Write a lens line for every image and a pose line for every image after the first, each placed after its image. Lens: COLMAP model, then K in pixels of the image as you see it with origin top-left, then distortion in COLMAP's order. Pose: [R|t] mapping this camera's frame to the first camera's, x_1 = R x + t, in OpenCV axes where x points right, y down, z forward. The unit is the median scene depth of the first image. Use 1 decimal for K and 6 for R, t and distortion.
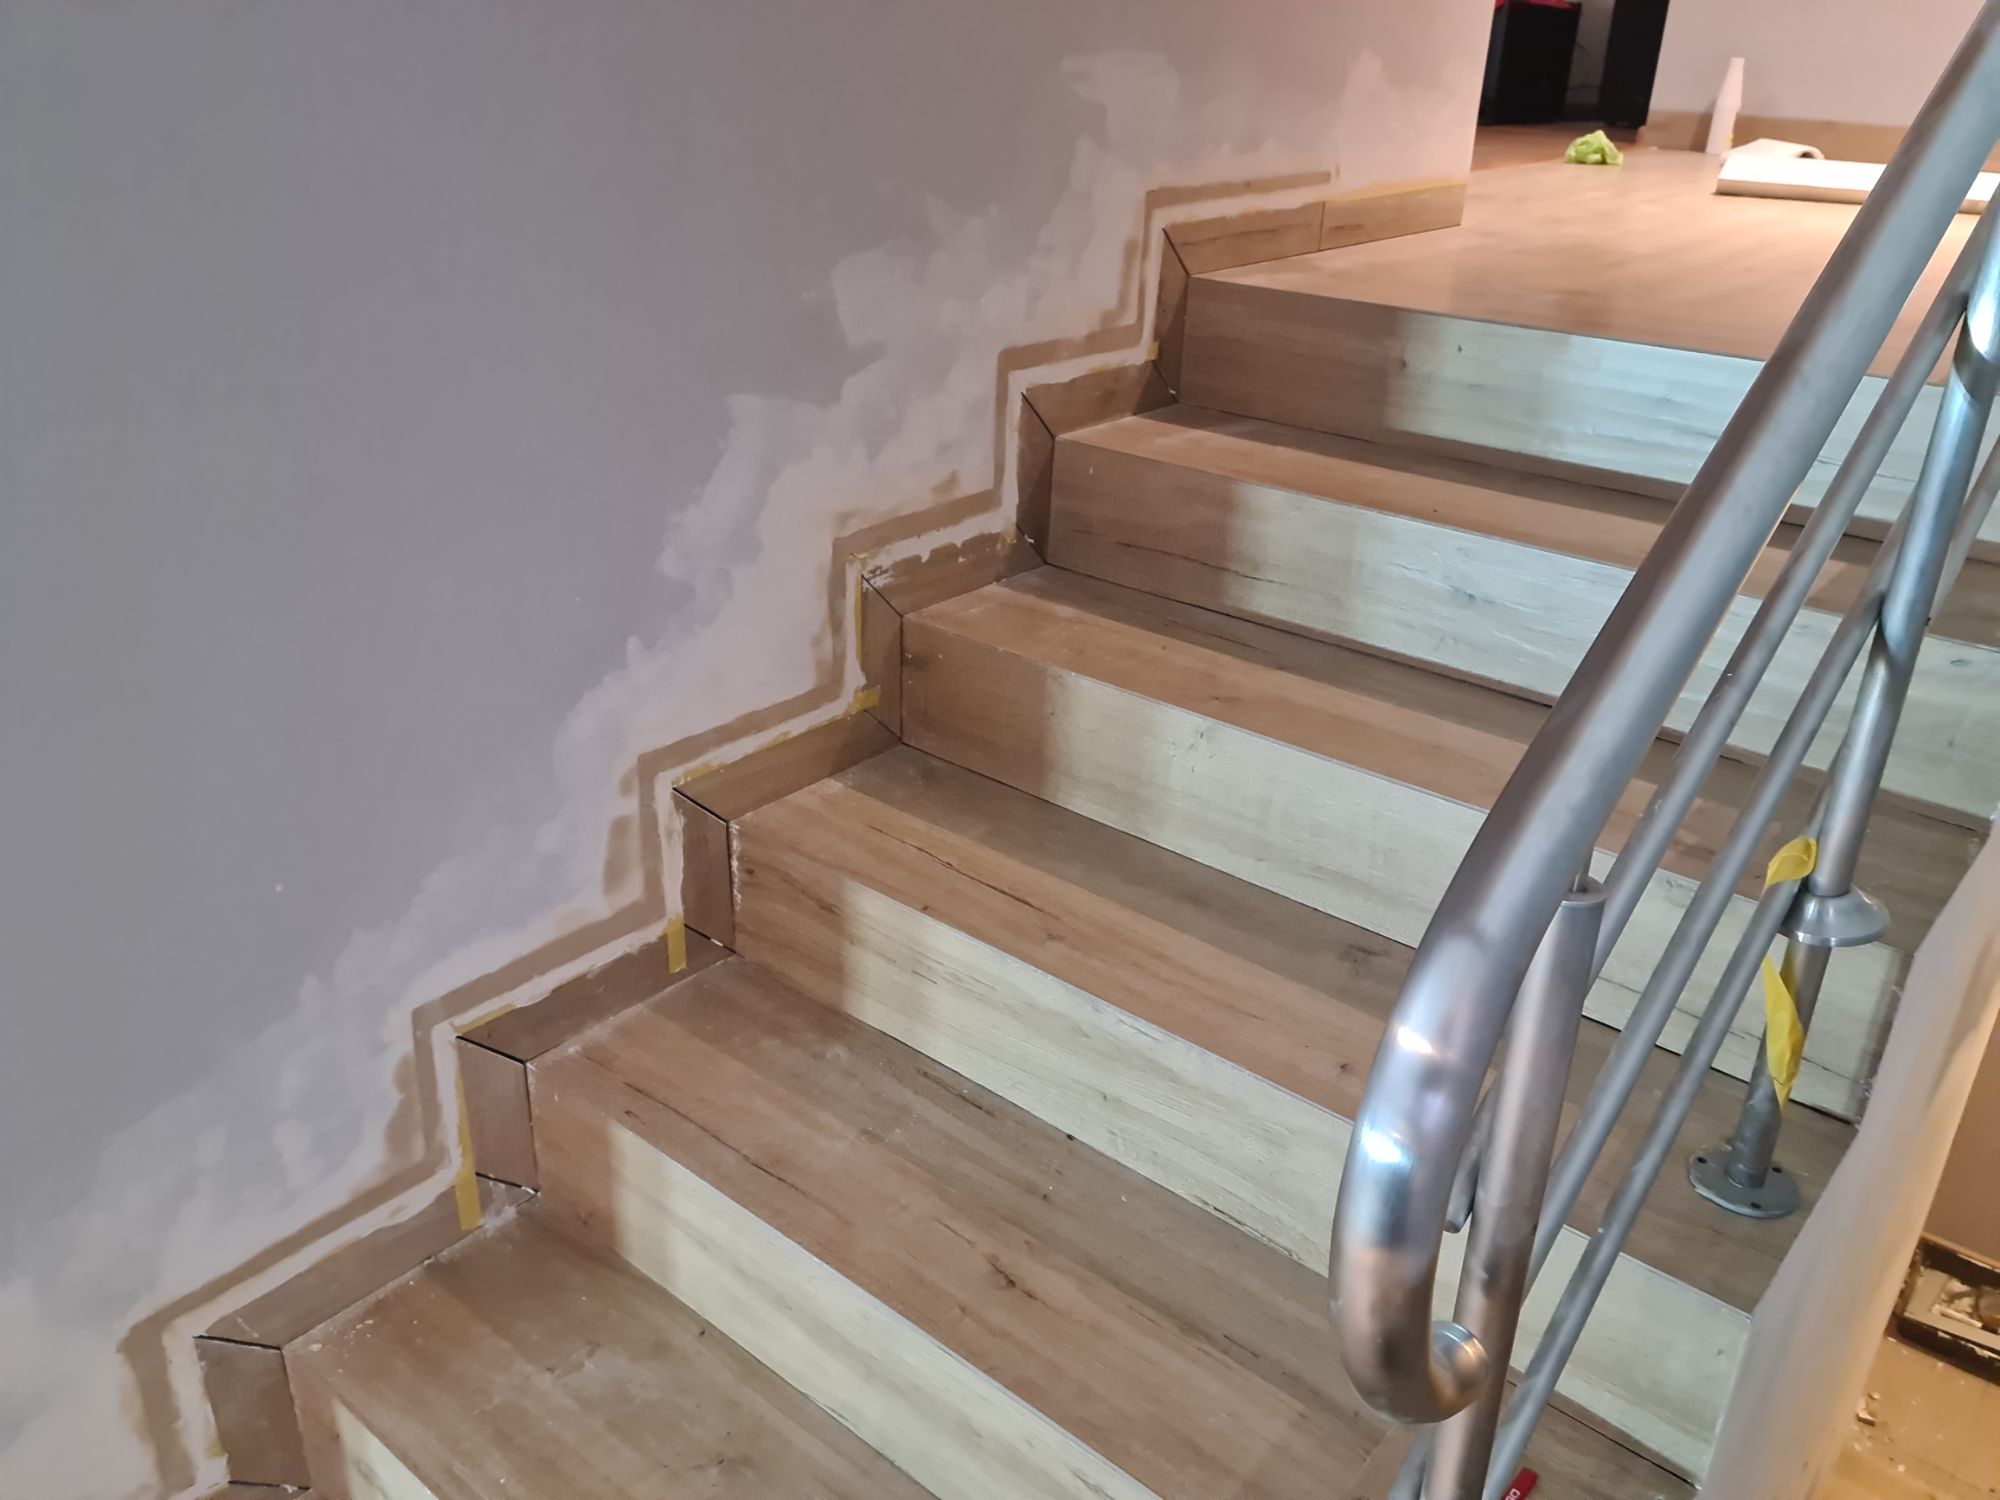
lens RADIAL K [[1583.2, 0, 1034.3], [0, 1583.2, 750.0], [0, 0, 1]] dist [0.085173, -0.089569]
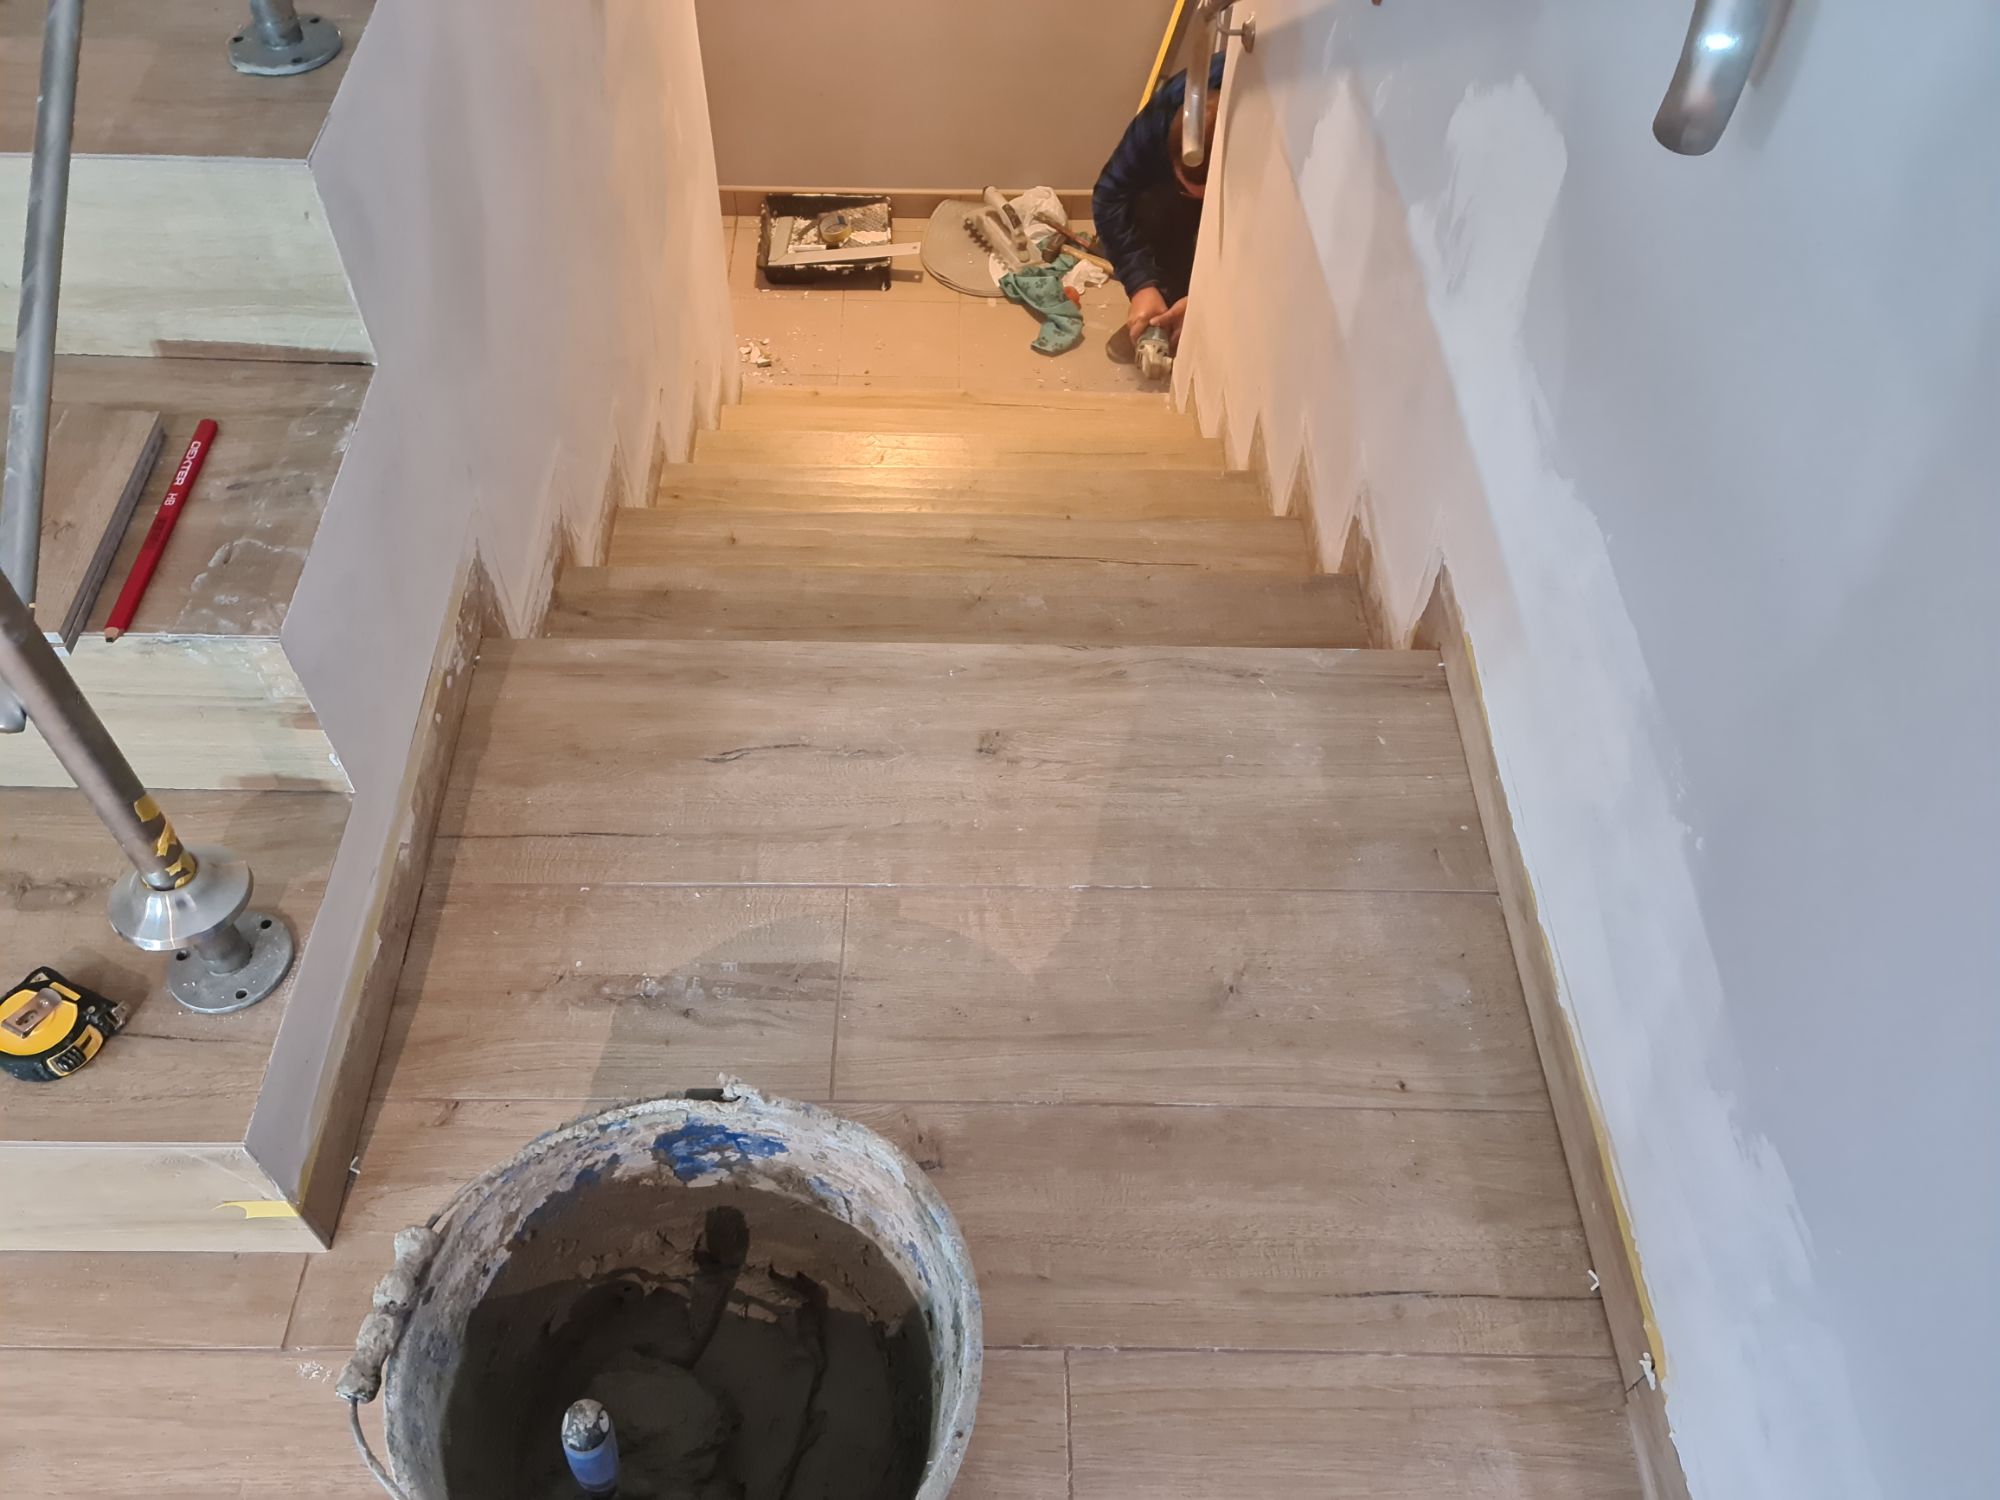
lens RADIAL K [[1558.4, 0, 997.5], [0, 1558.4, 757.0], [0, 0, 1]] dist [0.095014, -0.090385]
pose [[0.766284, -0.517440, 0.380873, 0.143935], [0.268744, 0.796579, 0.541515, 0.154799], [-0.583597, -0.312597, 0.749465, -0.039810]]
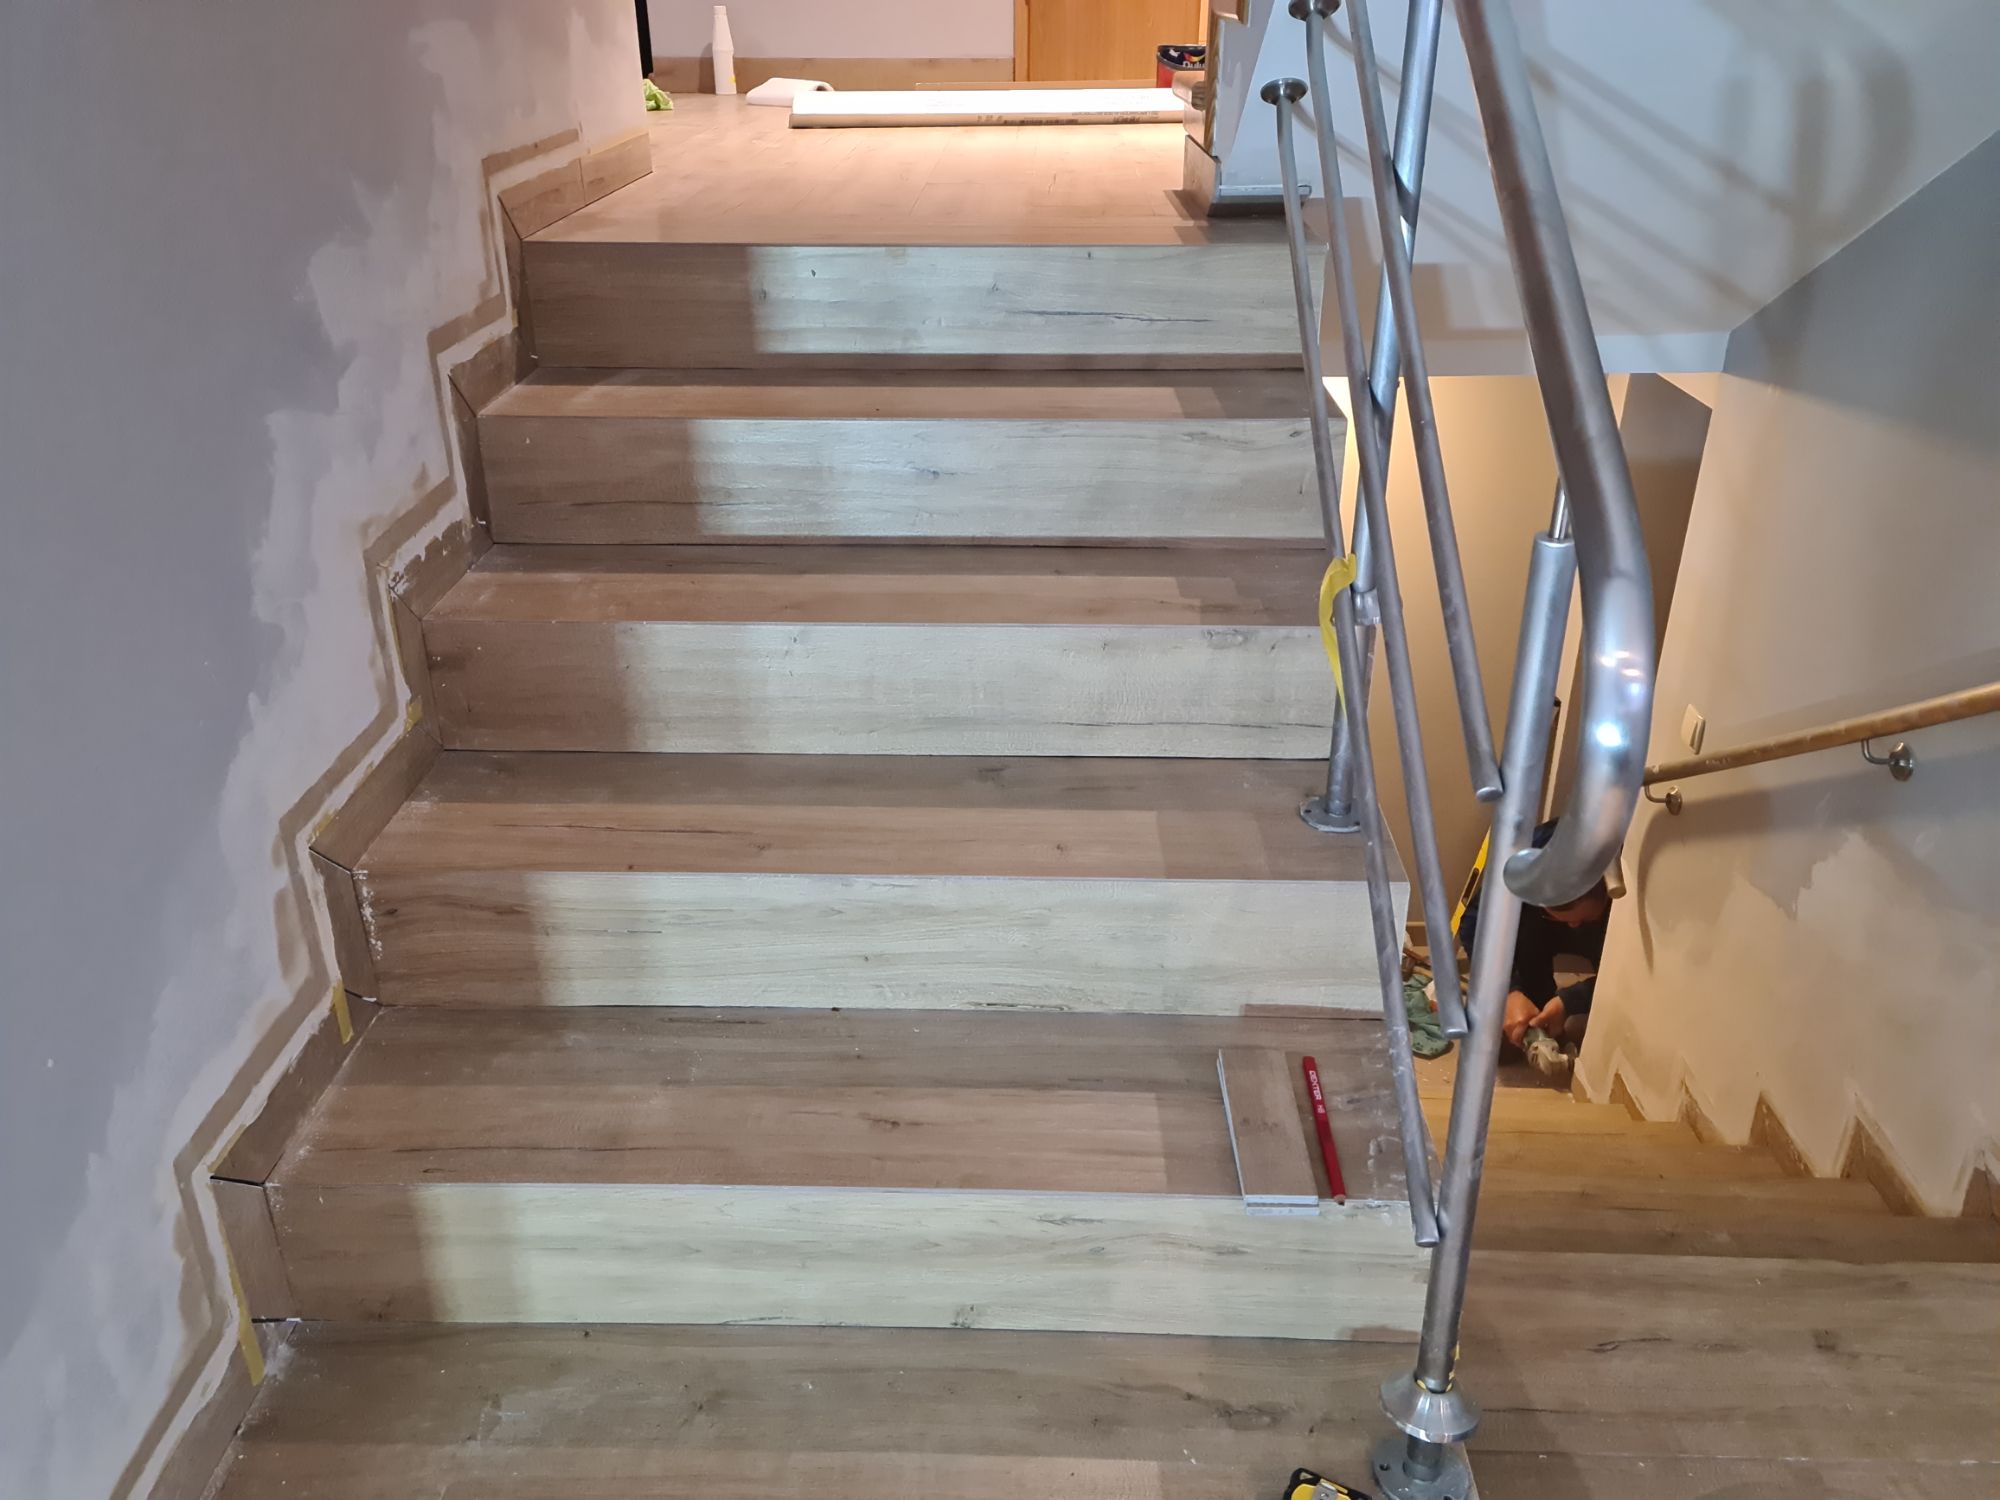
lens RADIAL K [[1558.4, 0, 997.5], [0, 1558.4, 757.0], [0, 0, 1]] dist [0.095014, -0.090385]
pose [[0.789742, -0.304960, 0.532265, -0.375321], [0.287524, 0.950481, 0.117967, -0.019020], [-0.541883, 0.059875, 0.838319, 0.008971]]
